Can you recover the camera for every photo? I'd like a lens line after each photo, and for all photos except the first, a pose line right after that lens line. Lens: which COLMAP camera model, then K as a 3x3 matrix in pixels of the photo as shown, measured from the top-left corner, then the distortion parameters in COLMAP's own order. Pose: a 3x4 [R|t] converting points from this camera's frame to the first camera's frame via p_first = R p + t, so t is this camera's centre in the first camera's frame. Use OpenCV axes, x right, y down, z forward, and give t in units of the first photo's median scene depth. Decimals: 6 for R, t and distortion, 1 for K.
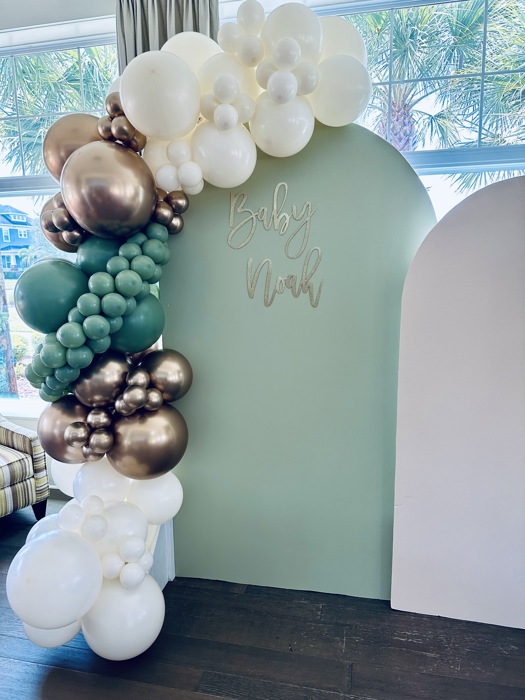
lens RADIAL K [[495.7, 0, 261.6], [0, 495.7, 354.6], [0, 0, 1]] dist [0.020457, -0.021608]
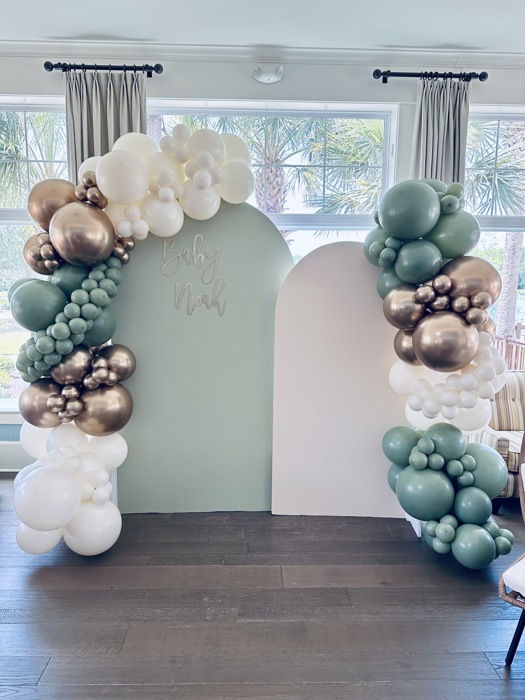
lens RADIAL K [[495.7, 0, 267.1], [0, 495.7, 359.8], [0, 0, 1]] dist [0.020457, -0.021608]
pose [[0.968700, -0.006983, 0.248136, -0.138362], [0.015266, 0.999388, -0.031475, 0.091501], [-0.247765, 0.034278, 0.968214, -0.524770]]
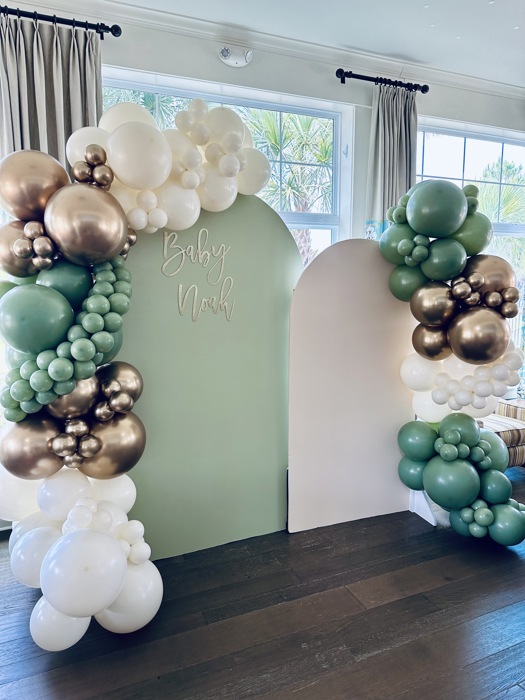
lens RADIAL K [[495.7, 0, 259.2], [0, 495.7, 354.1], [0, 0, 1]] dist [0.020457, -0.021608]
pose [[0.806505, -0.067957, 0.587308, -0.650162], [0.099727, 0.994775, -0.021844, 0.031184], [-0.582755, 0.076188, 0.809068, -0.134769]]
